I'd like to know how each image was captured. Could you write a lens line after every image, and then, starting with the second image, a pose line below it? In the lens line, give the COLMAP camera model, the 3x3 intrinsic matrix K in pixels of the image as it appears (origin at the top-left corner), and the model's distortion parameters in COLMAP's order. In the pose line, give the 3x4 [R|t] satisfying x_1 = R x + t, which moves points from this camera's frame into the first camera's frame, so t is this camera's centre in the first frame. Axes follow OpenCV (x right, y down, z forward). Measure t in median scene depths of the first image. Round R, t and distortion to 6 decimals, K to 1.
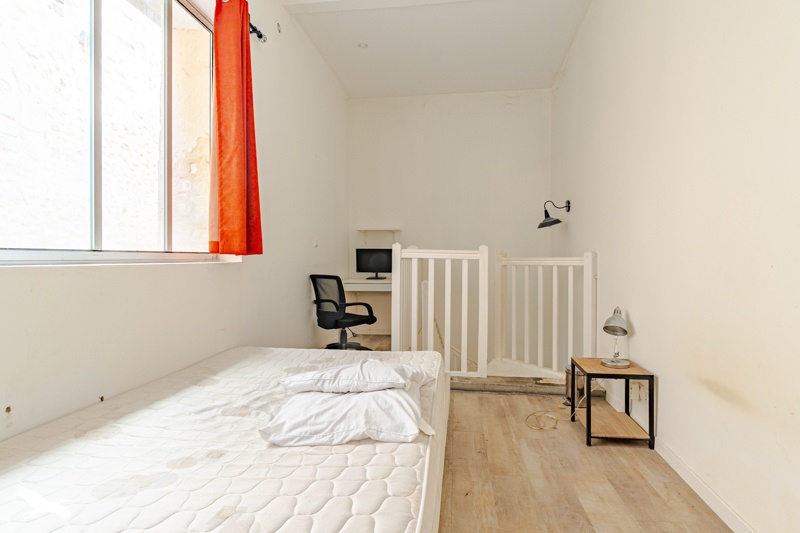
lens RADIAL K [[377.0, 0, 404.3], [0, 377.0, 262.8], [0, 0, 1]] dist [-0.002369, -0.000227]
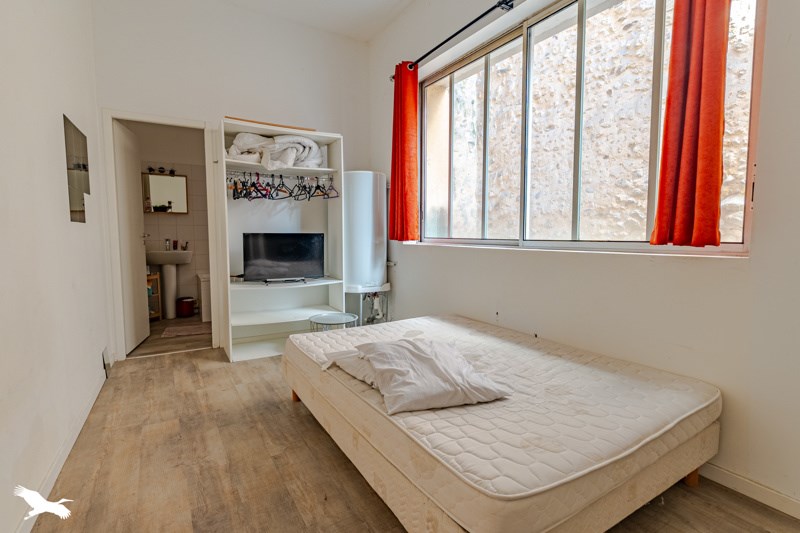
lens RADIAL K [[377.0, 0, 404.5], [0, 377.0, 265.6], [0, 0, 1]] dist [-0.002369, -0.000227]
pose [[-0.756411, 0.040584, -0.652836, 0.593317], [-0.020639, 0.996095, 0.085837, -0.048682], [0.653770, 0.078402, -0.752620, 1.748349]]
